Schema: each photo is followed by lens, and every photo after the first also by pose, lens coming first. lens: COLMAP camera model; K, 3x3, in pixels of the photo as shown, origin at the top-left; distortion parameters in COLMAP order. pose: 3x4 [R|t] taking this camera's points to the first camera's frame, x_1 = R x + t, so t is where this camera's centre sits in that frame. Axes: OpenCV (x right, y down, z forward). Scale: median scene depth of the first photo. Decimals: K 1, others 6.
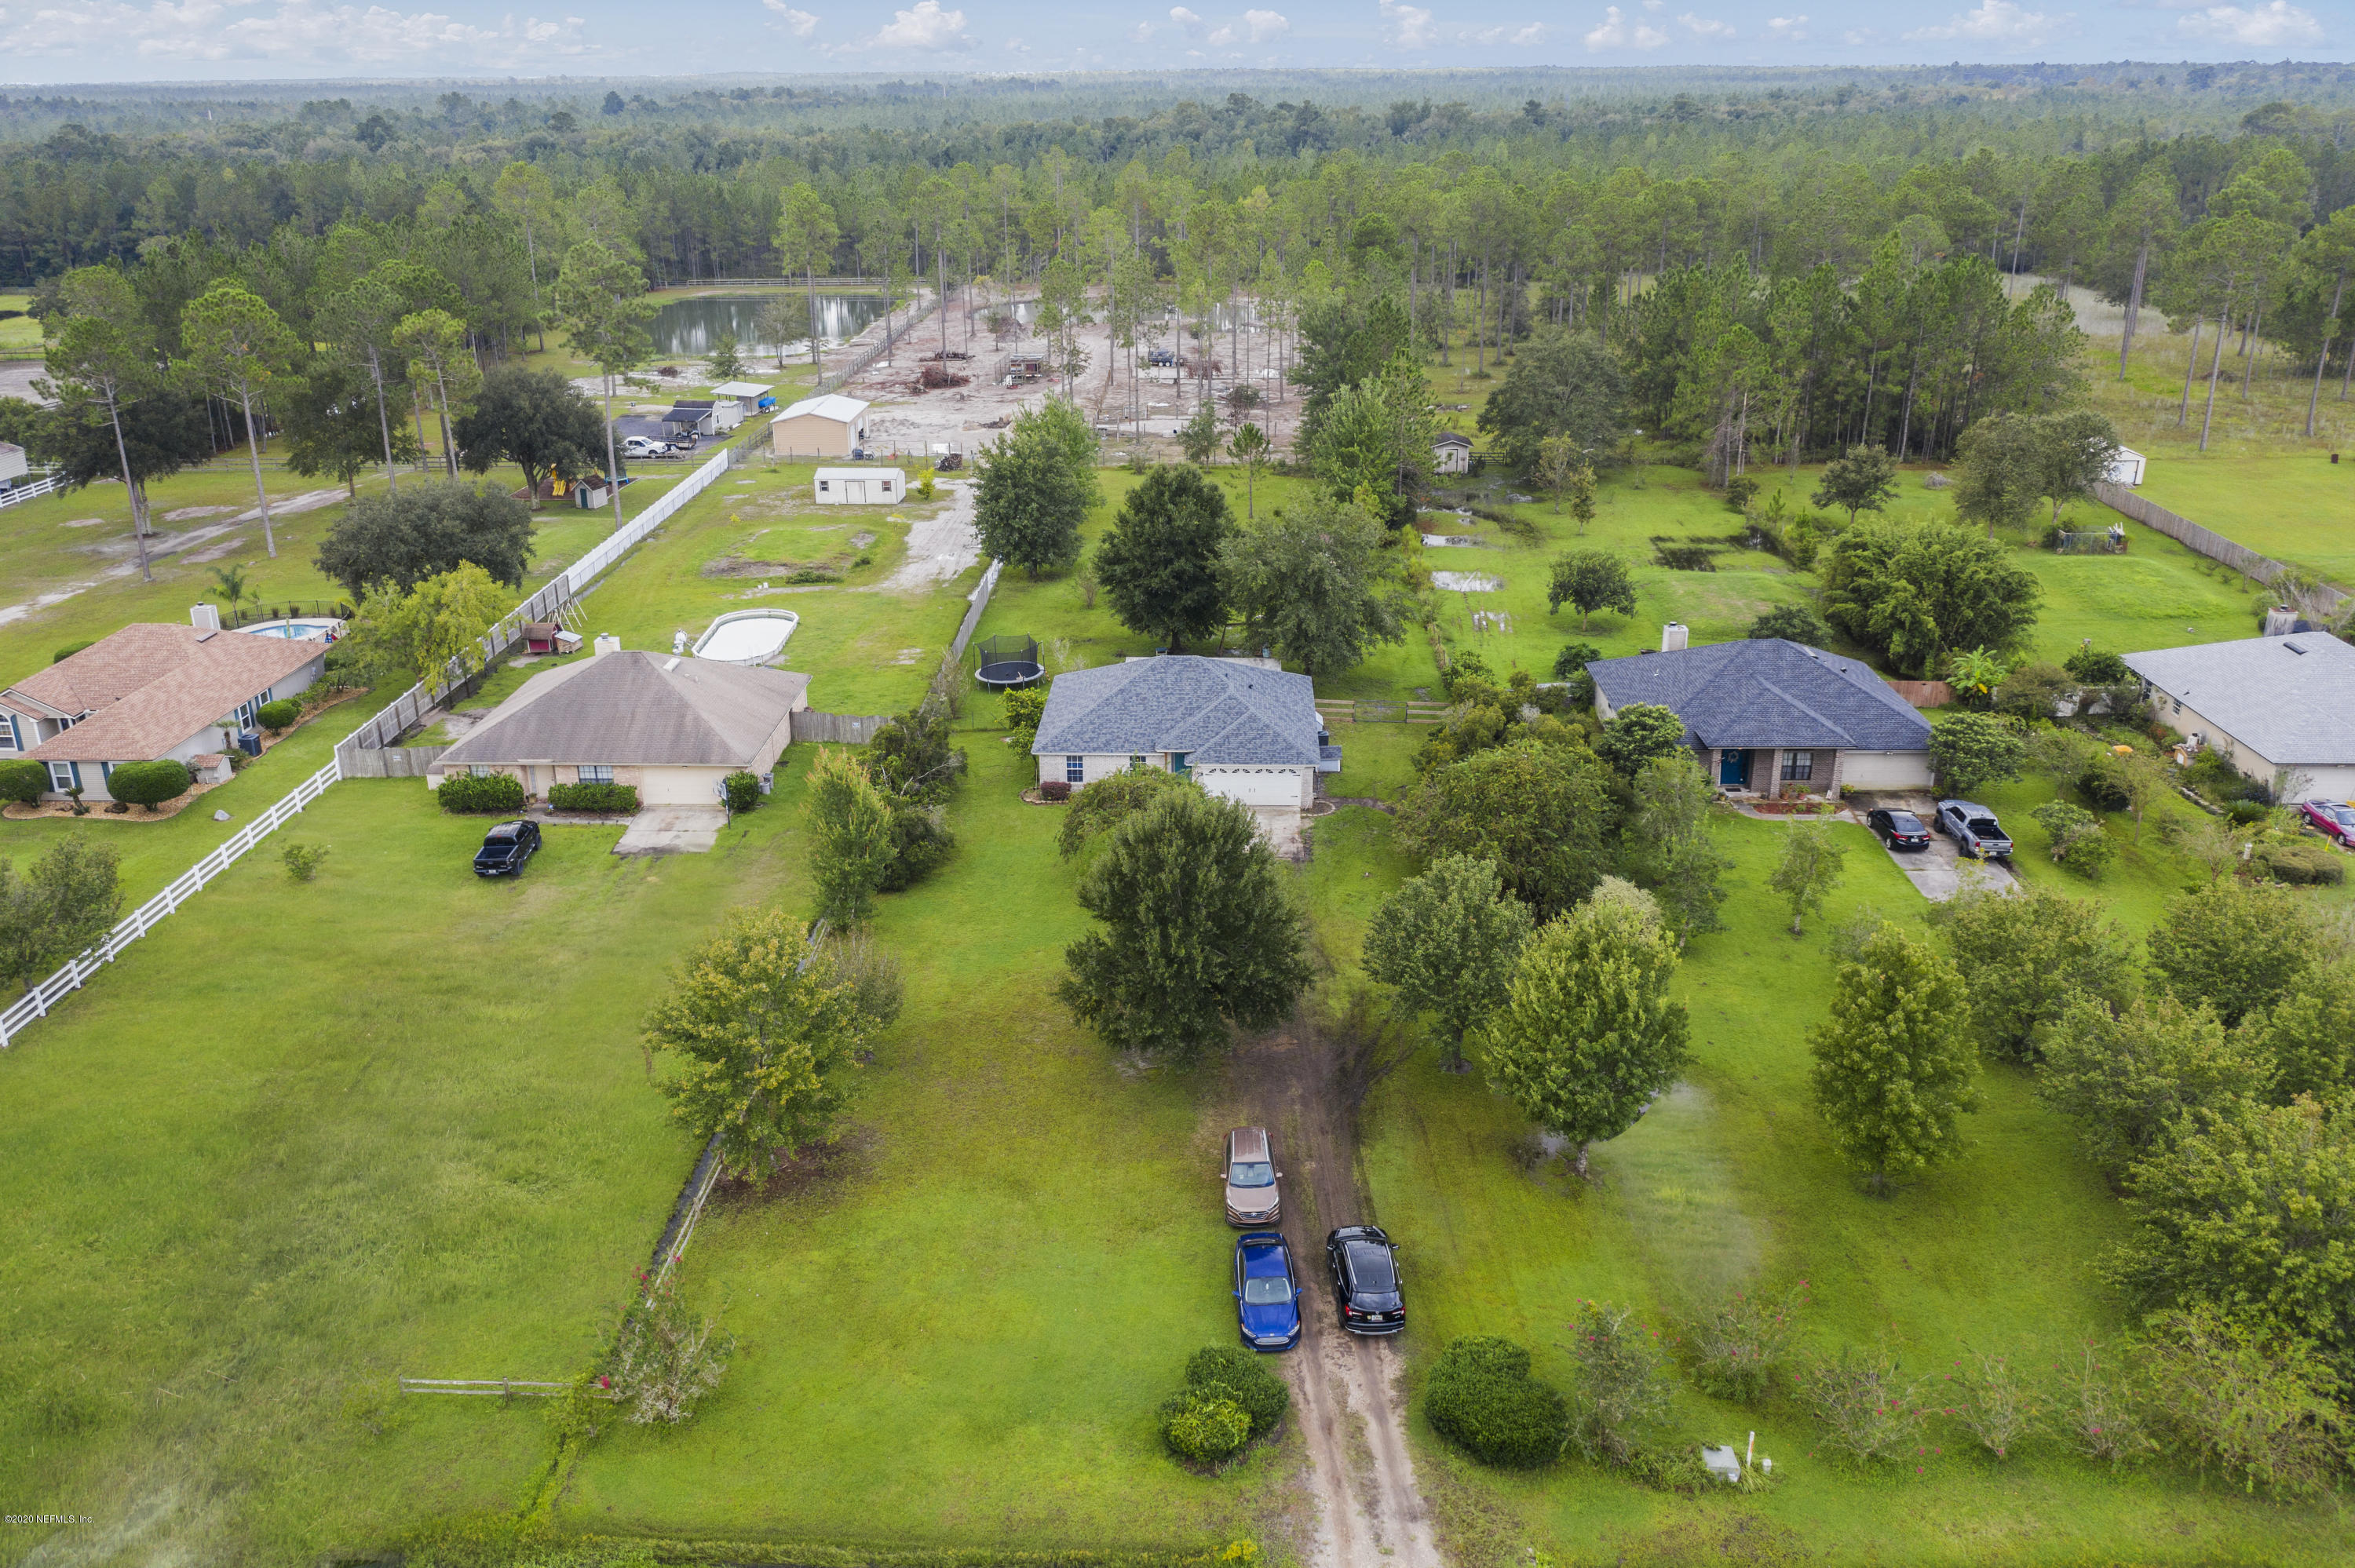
lens RADIAL K [[1872.2, 0, 1190.5], [0, 1872.2, 782.3], [0, 0, 1]] dist [-0.013069, 0.005988]
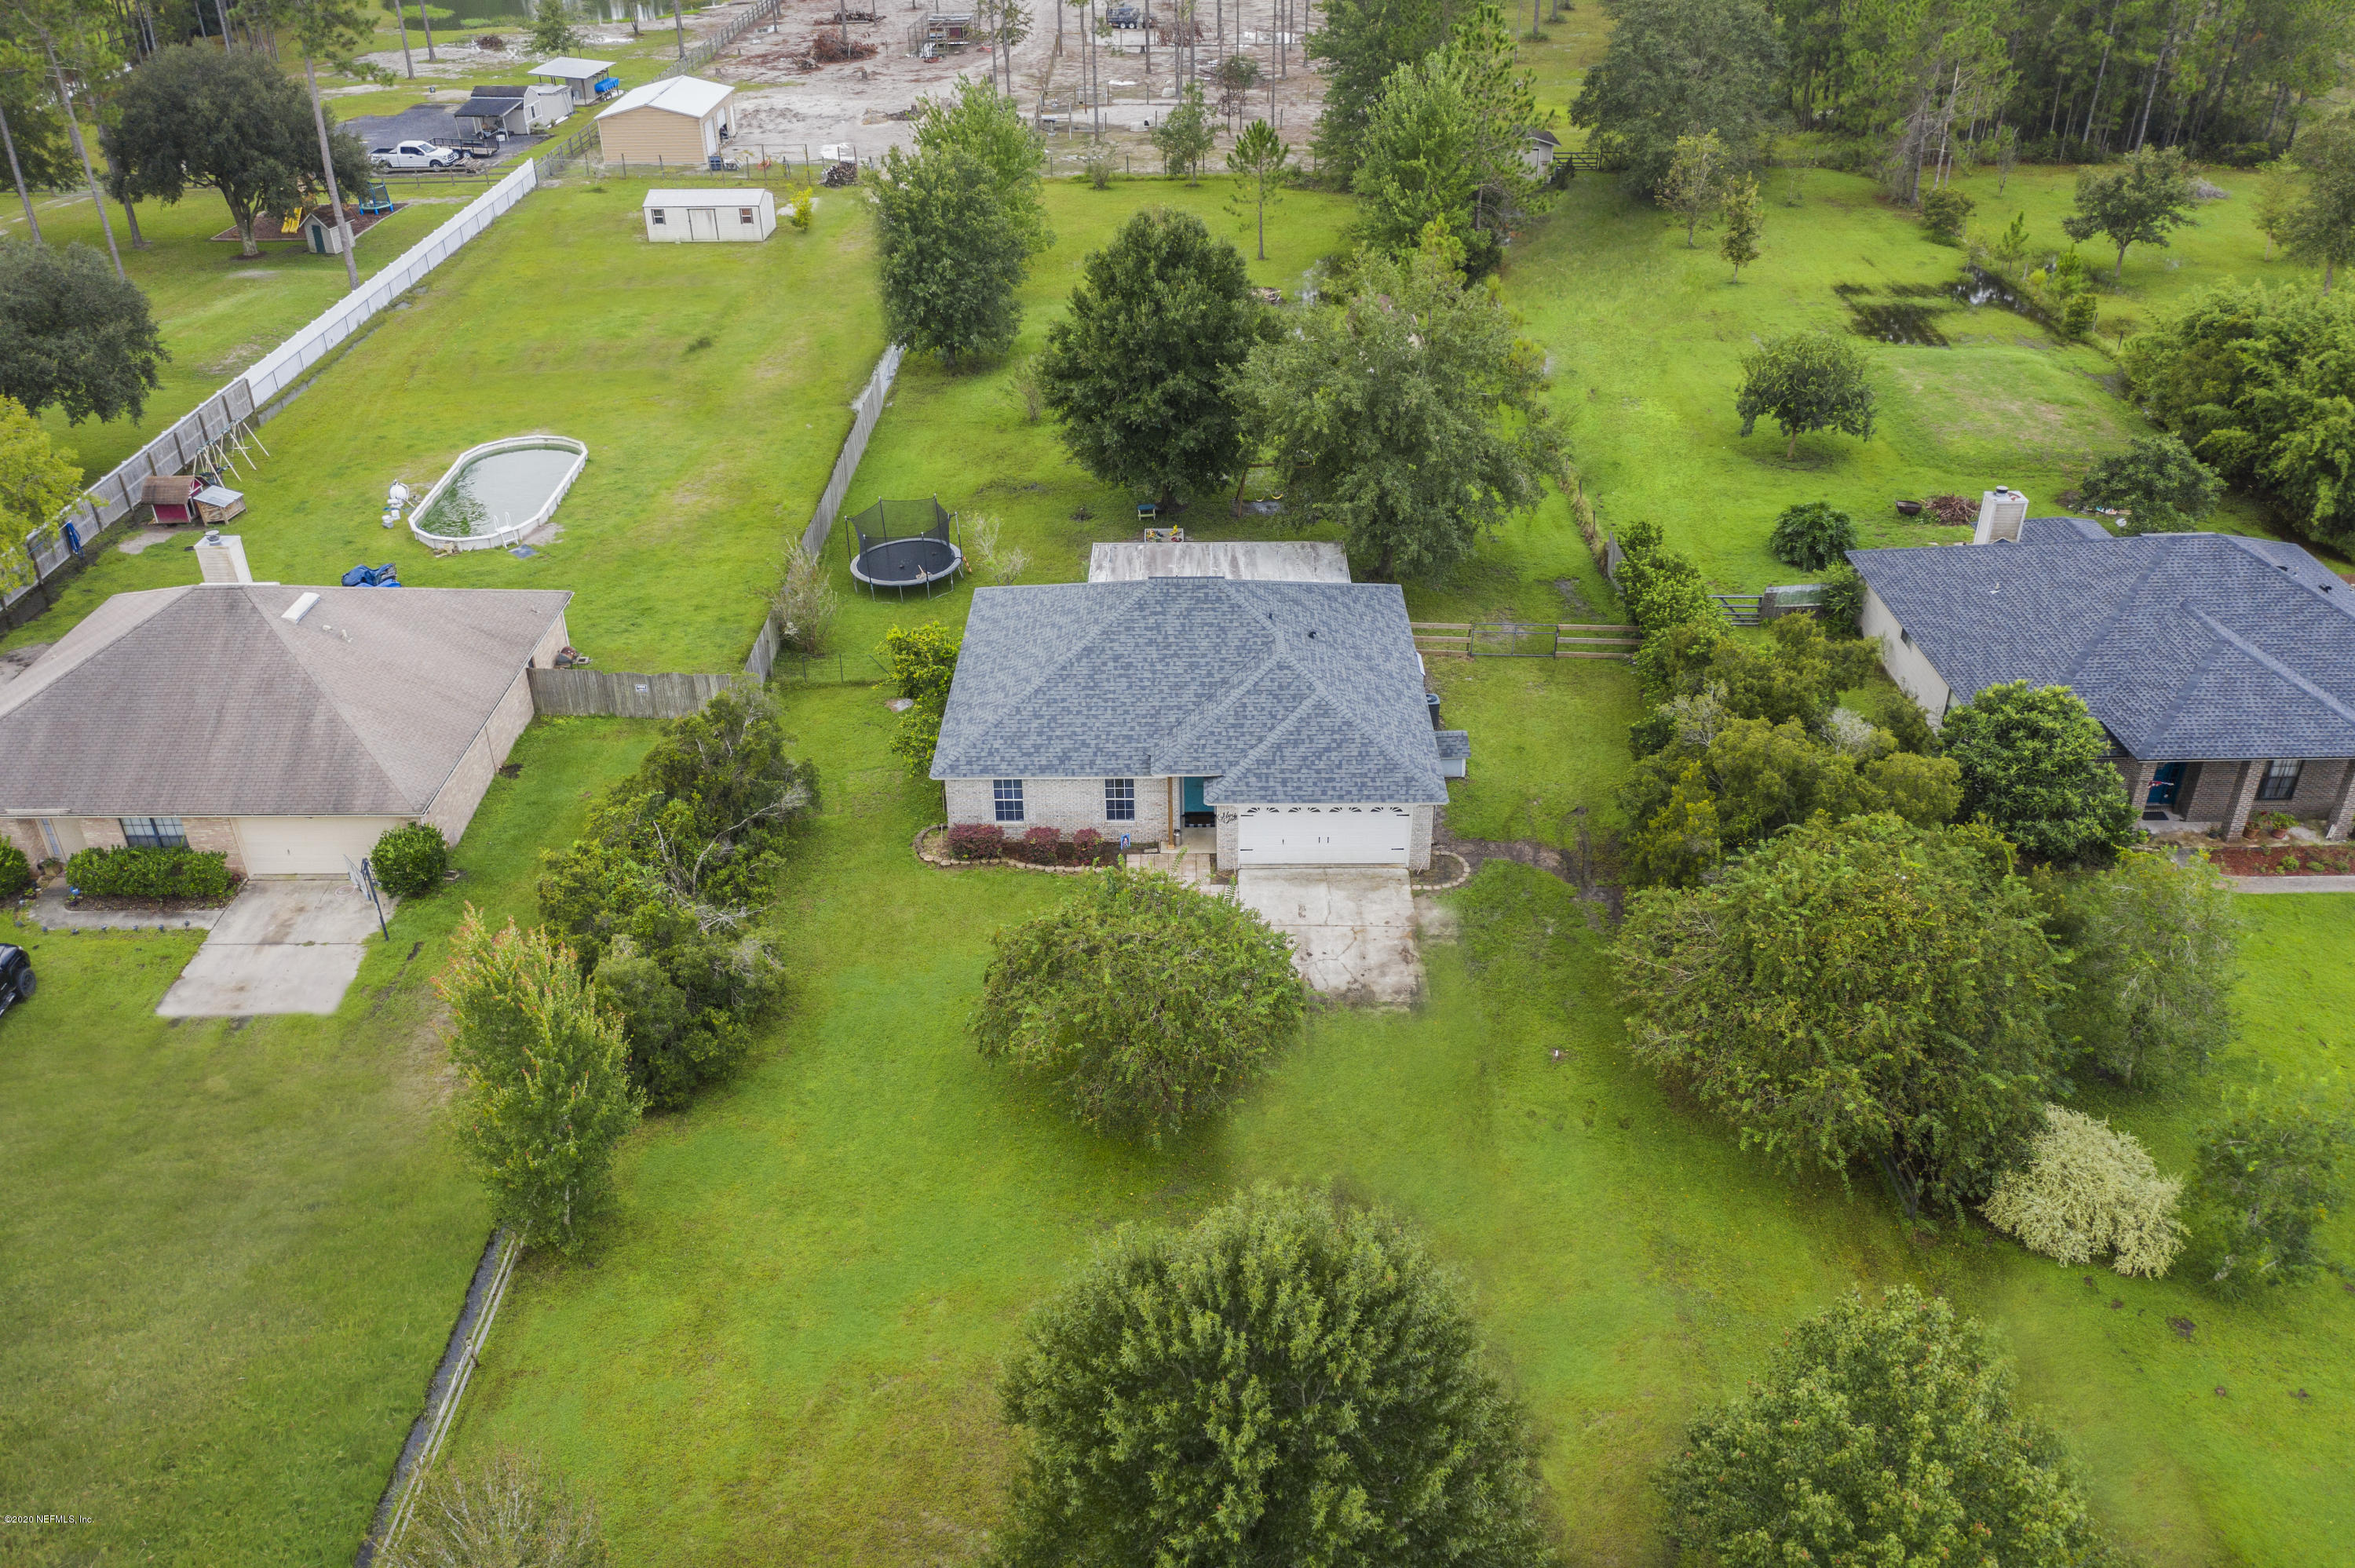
lens RADIAL K [[1872.2, 0, 1190.5], [0, 1872.2, 782.3], [0, 0, 1]] dist [-0.013069, 0.005988]
pose [[0.999703, -0.016925, 0.017523, -0.011832], [0.013731, 0.985584, 0.168630, -0.076600], [-0.020125, -0.168340, 0.985524, 0.314230]]
